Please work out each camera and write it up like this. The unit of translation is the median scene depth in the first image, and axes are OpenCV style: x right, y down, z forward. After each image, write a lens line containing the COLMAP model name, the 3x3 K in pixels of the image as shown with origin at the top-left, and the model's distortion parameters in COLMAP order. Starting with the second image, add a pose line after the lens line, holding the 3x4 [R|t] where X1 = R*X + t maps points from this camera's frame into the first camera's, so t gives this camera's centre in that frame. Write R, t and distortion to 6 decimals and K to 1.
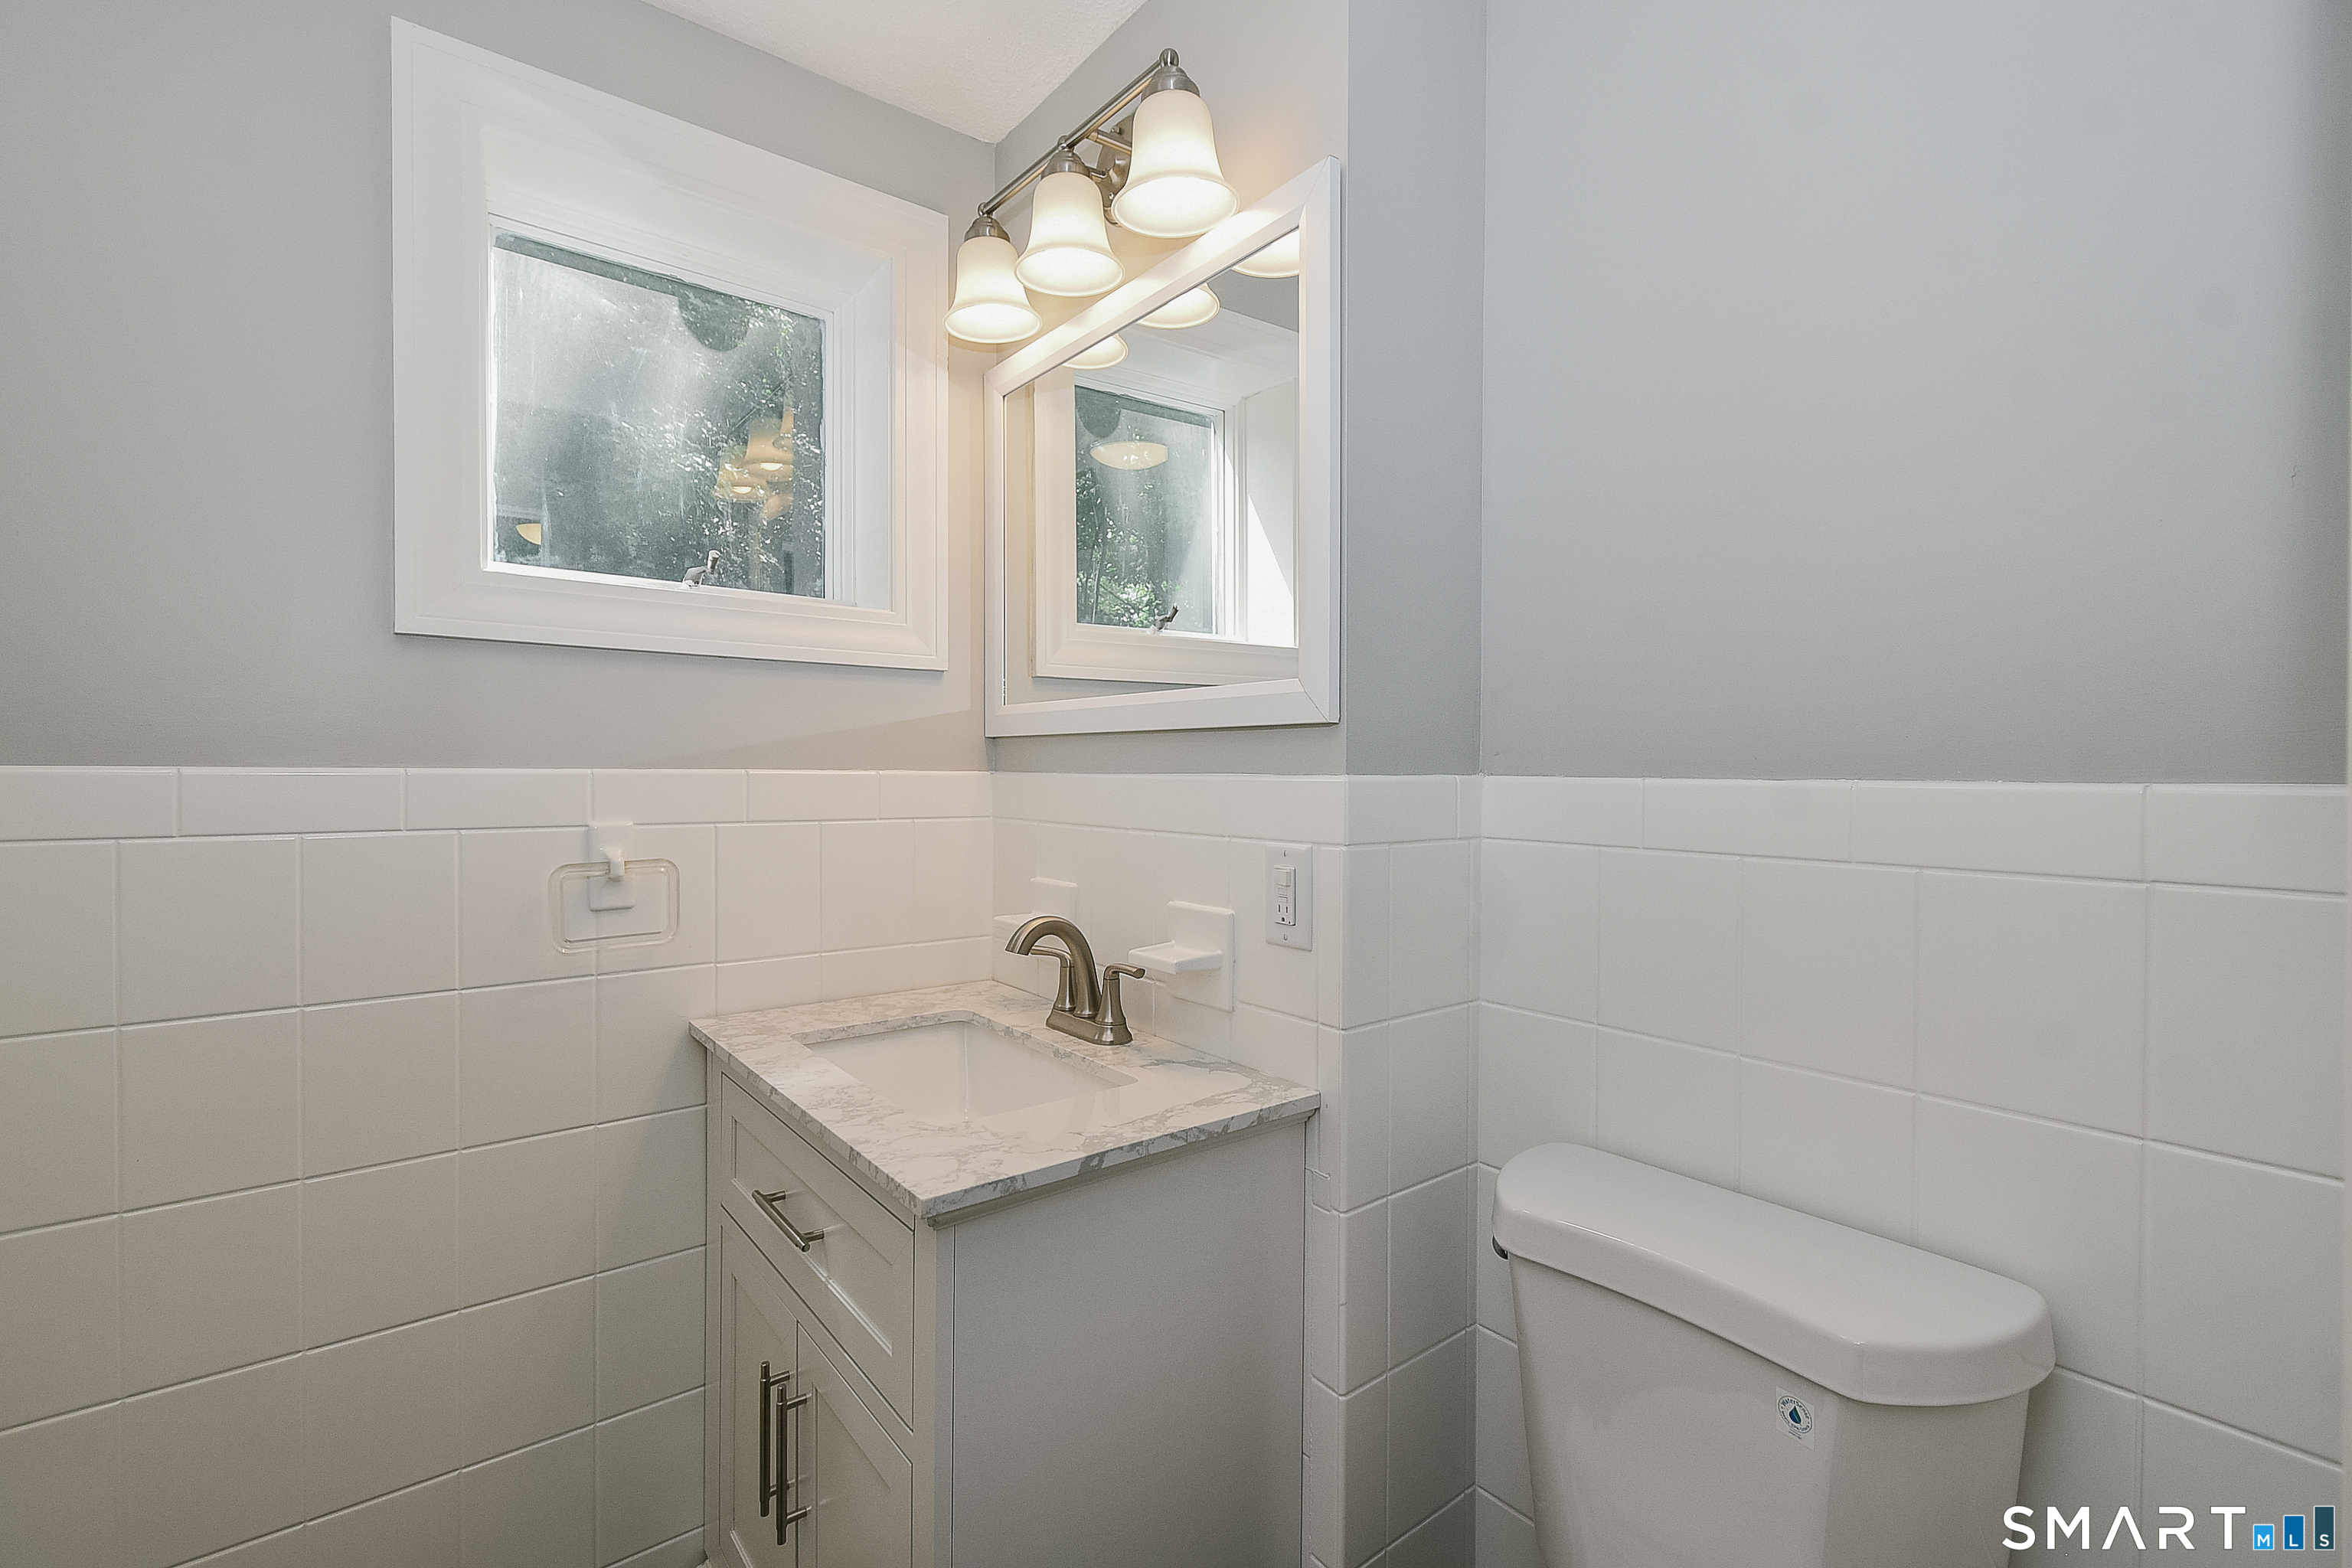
lens RADIAL K [[1039.5, 0, 1180.0], [0, 1039.5, 775.3], [0, 0, 1]] dist [0.009656, -0.005701]
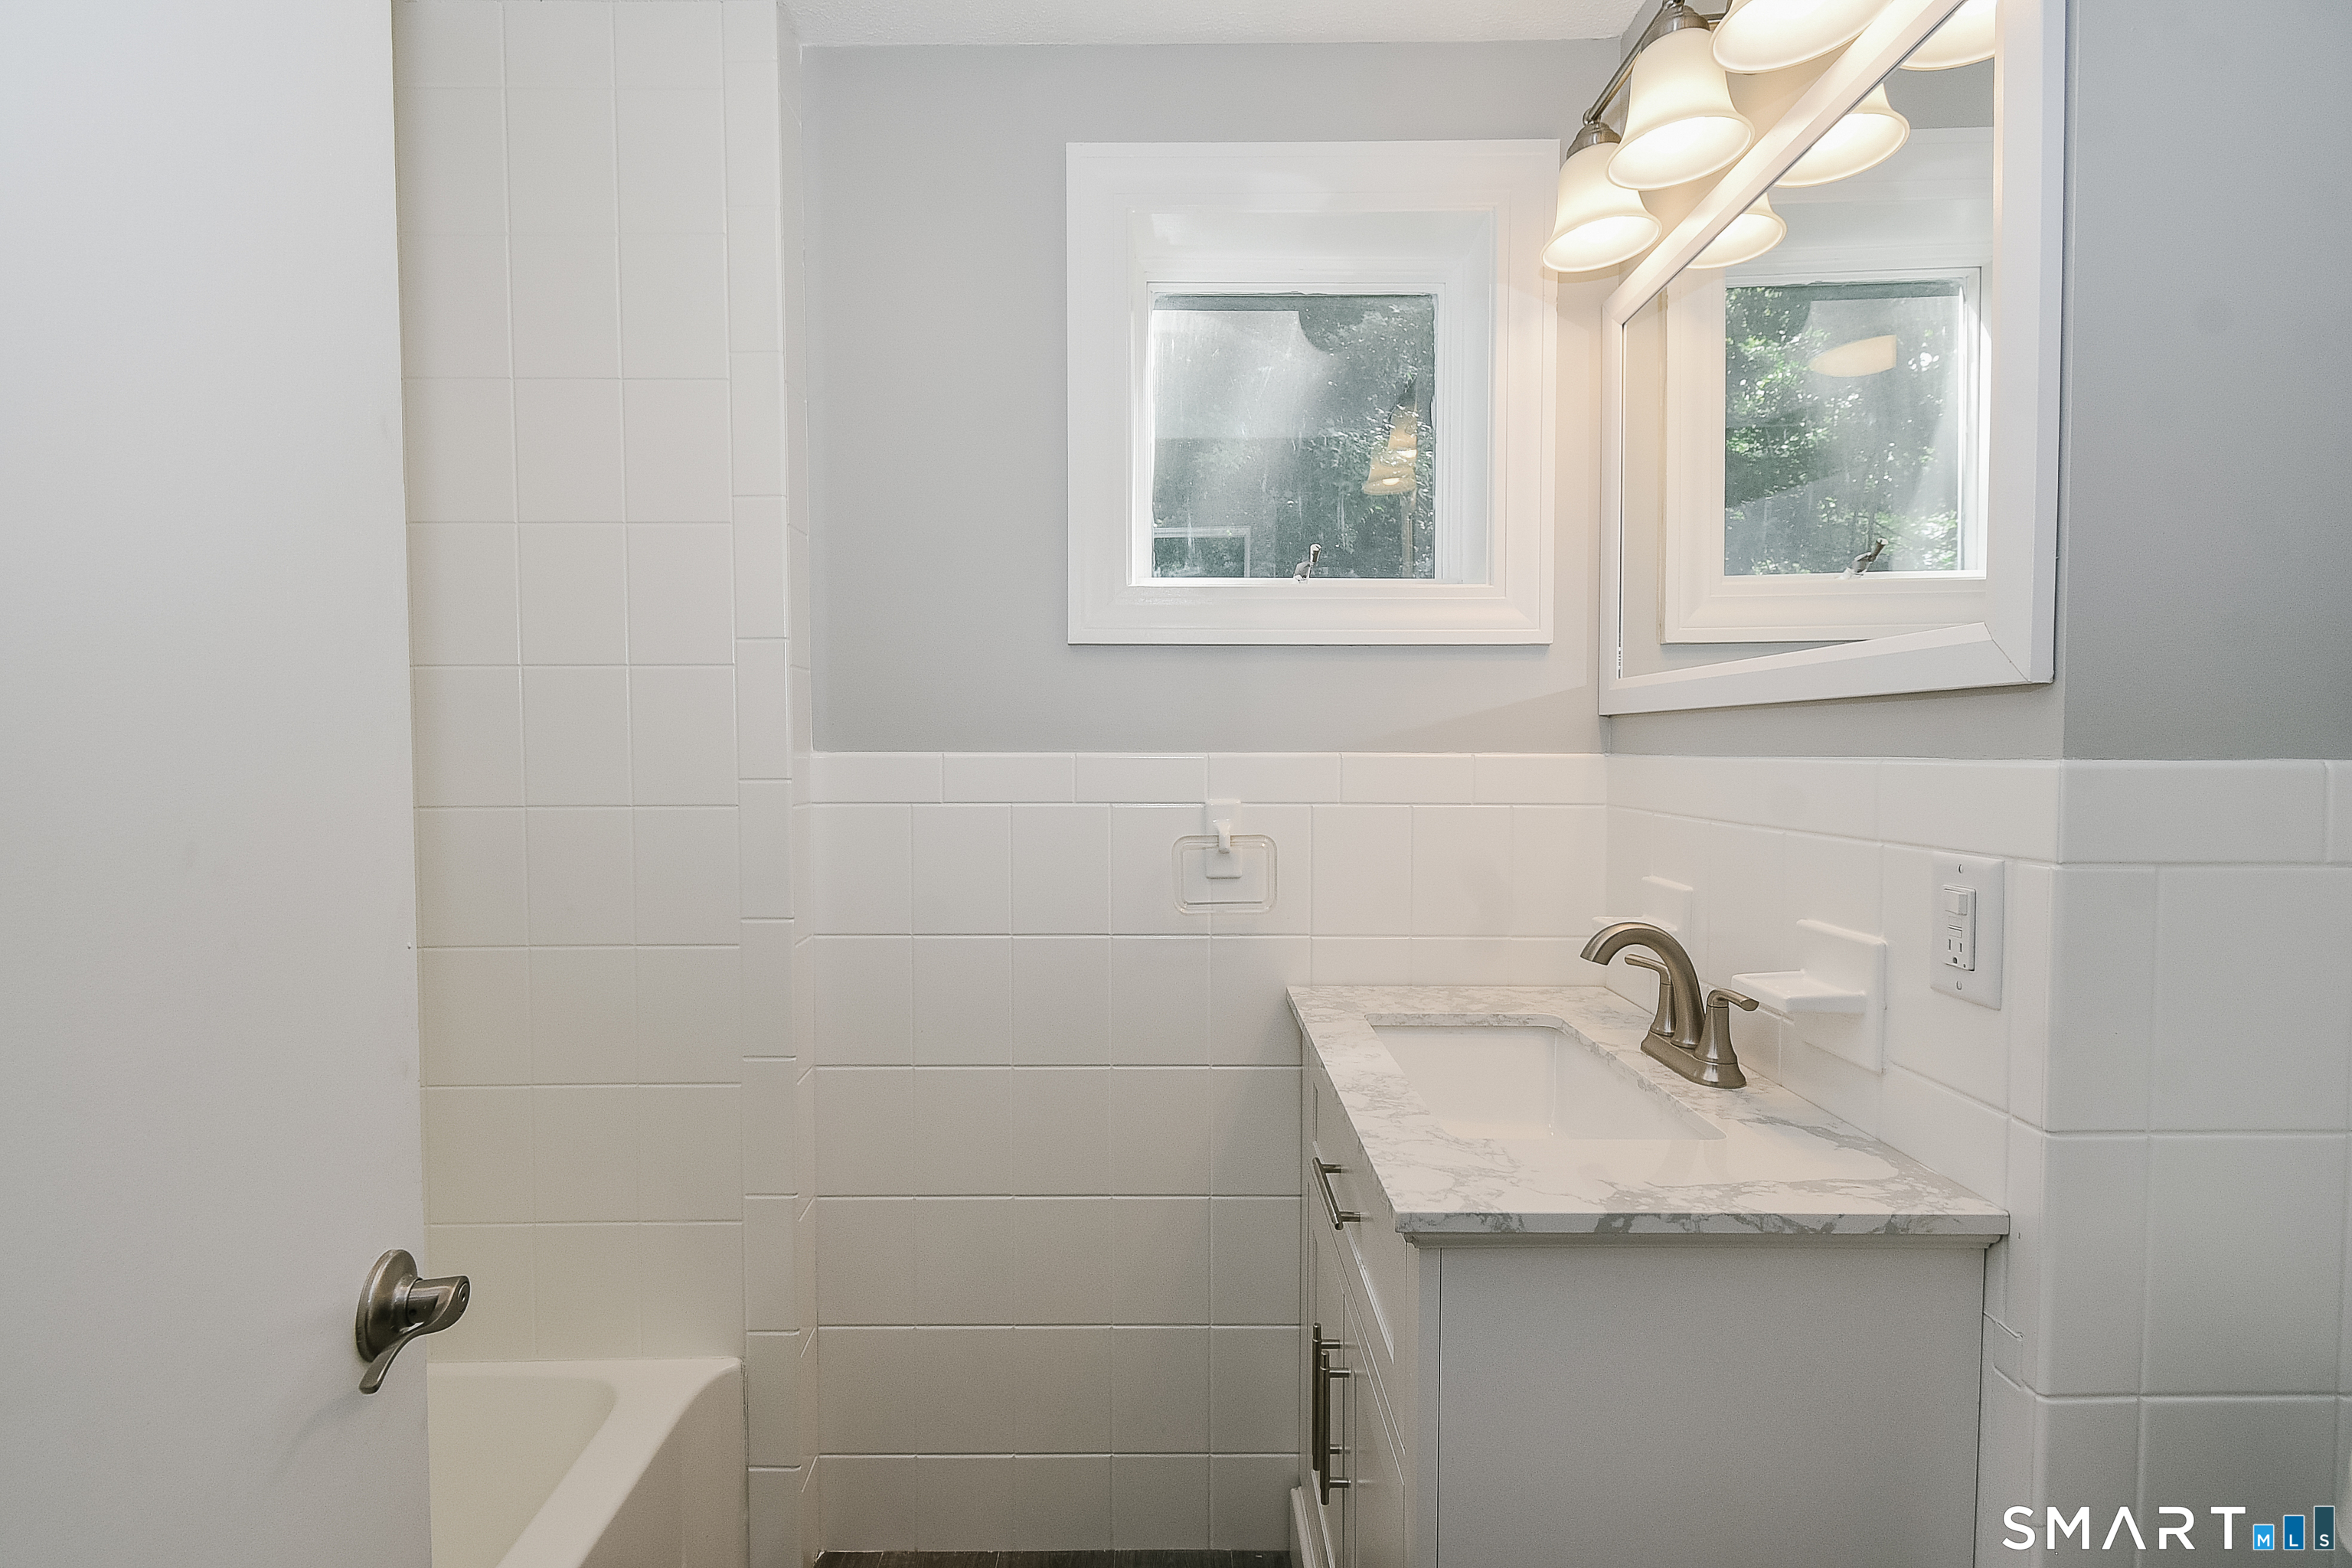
lens RADIAL K [[1039.5, 0, 1173.2], [0, 1039.5, 781.7], [0, 0, 1]] dist [0.009656, -0.005701]
pose [[0.781971, 0.014237, -0.623153, 0.108063], [0.000284, 0.999731, 0.023196, -0.000790], [0.623315, -0.018316, 0.781756, 0.092697]]
